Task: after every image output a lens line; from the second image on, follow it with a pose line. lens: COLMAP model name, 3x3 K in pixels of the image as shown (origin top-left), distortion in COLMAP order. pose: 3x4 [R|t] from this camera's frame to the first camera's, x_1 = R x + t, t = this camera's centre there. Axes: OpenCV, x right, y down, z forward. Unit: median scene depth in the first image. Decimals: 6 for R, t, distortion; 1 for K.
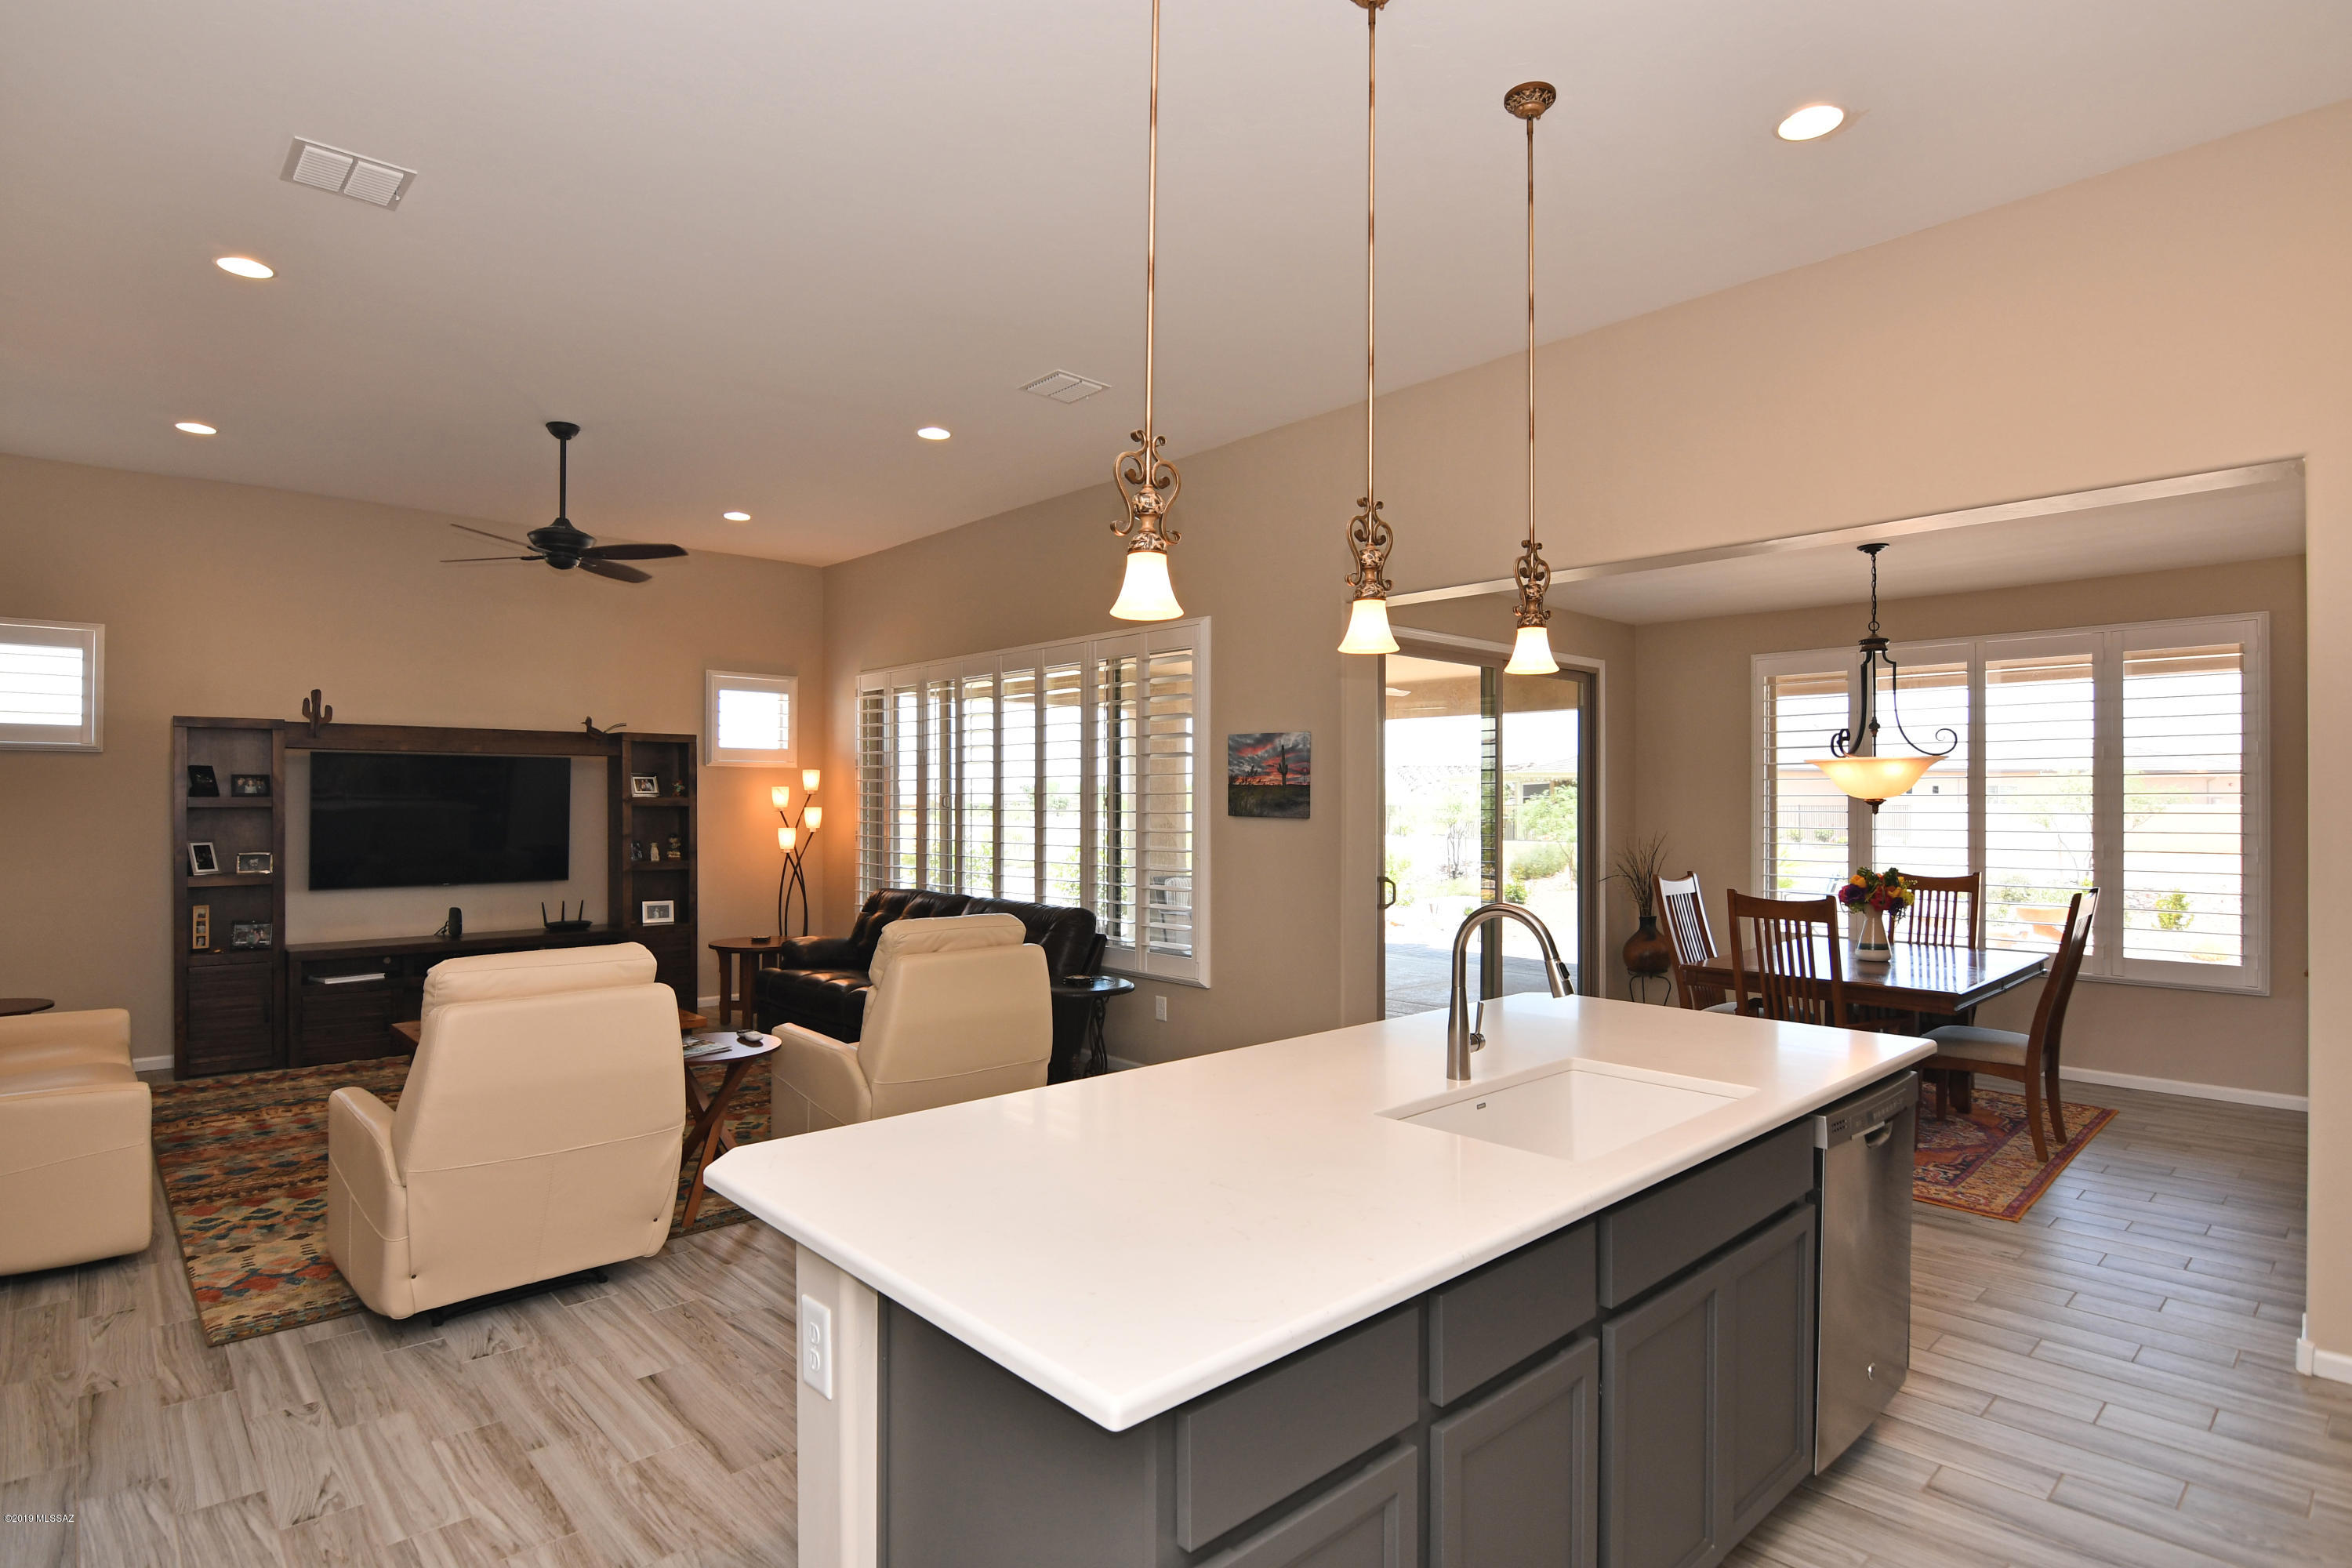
lens RADIAL K [[1206.1, 0, 1195.1], [0, 1206.1, 790.3], [0, 0, 1]] dist [-0.002980, -0.011109]
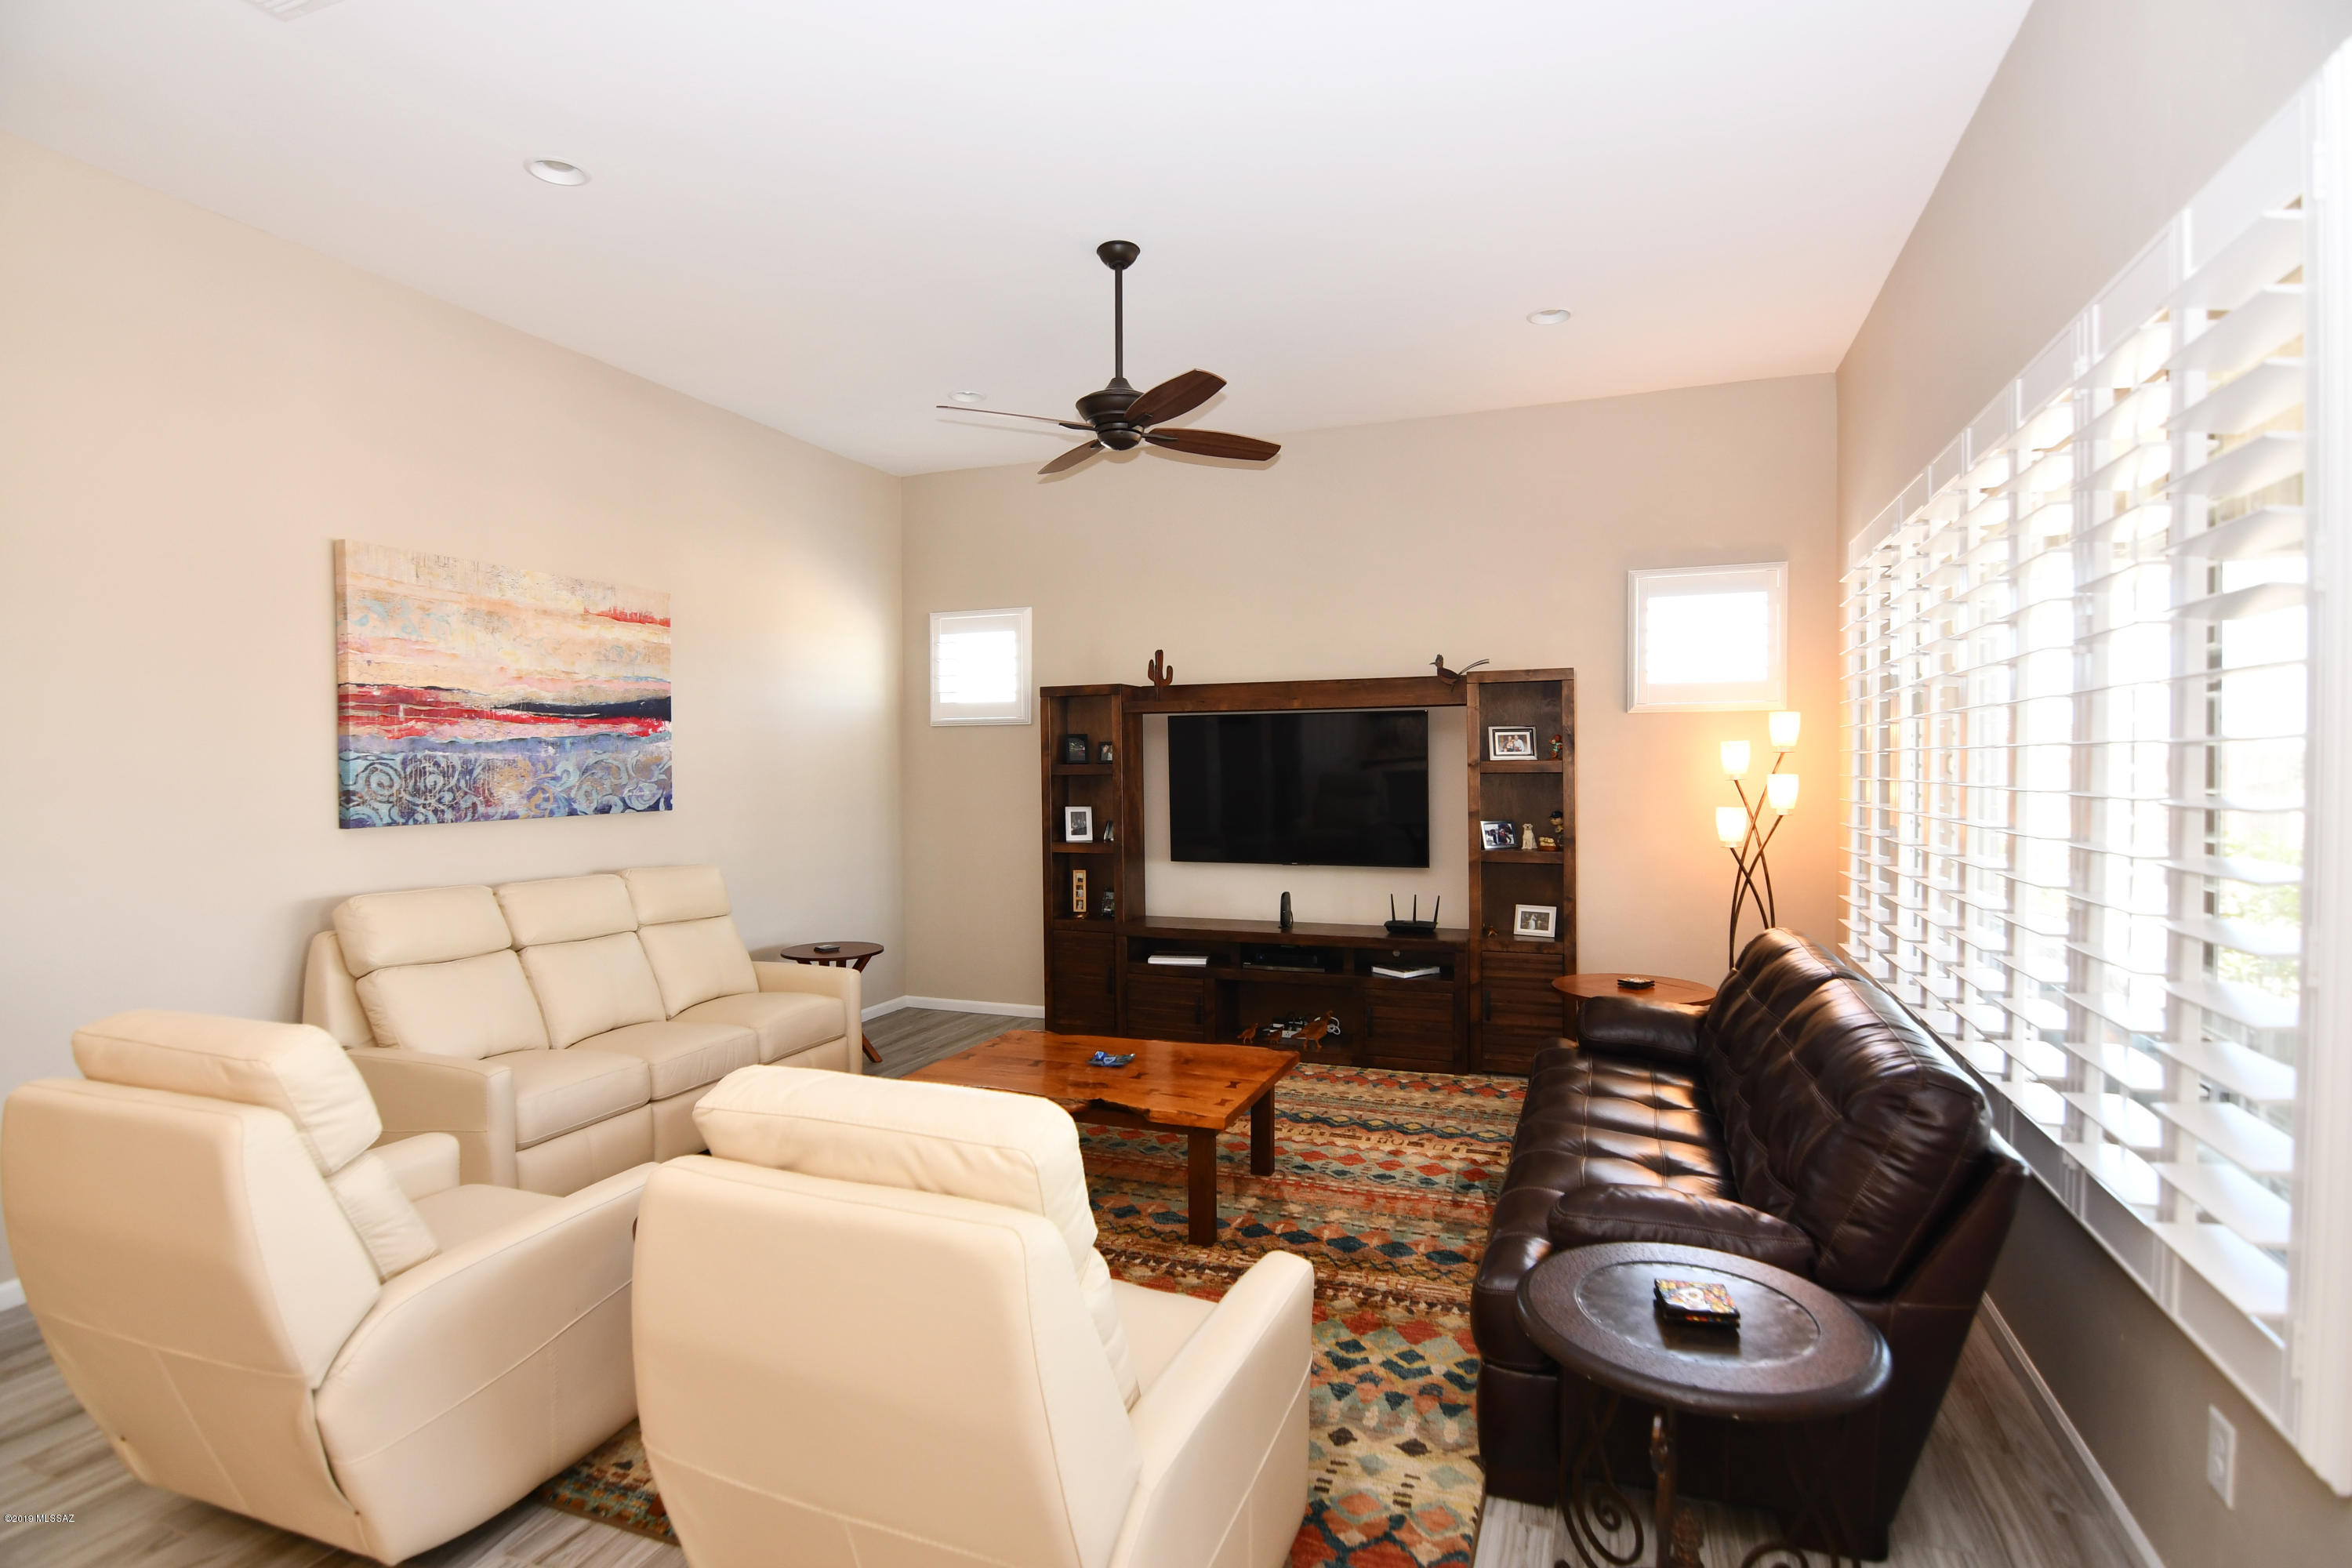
lens RADIAL K [[1138.6, 0, 1179.6], [0, 1138.6, 775.8], [0, 0, 1]] dist [-0.007220, -0.008464]
pose [[0.426971, 0.007384, -0.904235, 0.075557], [0.018489, 0.999686, 0.016894, -0.000036], [0.904076, -0.023932, 0.426700, 0.544776]]
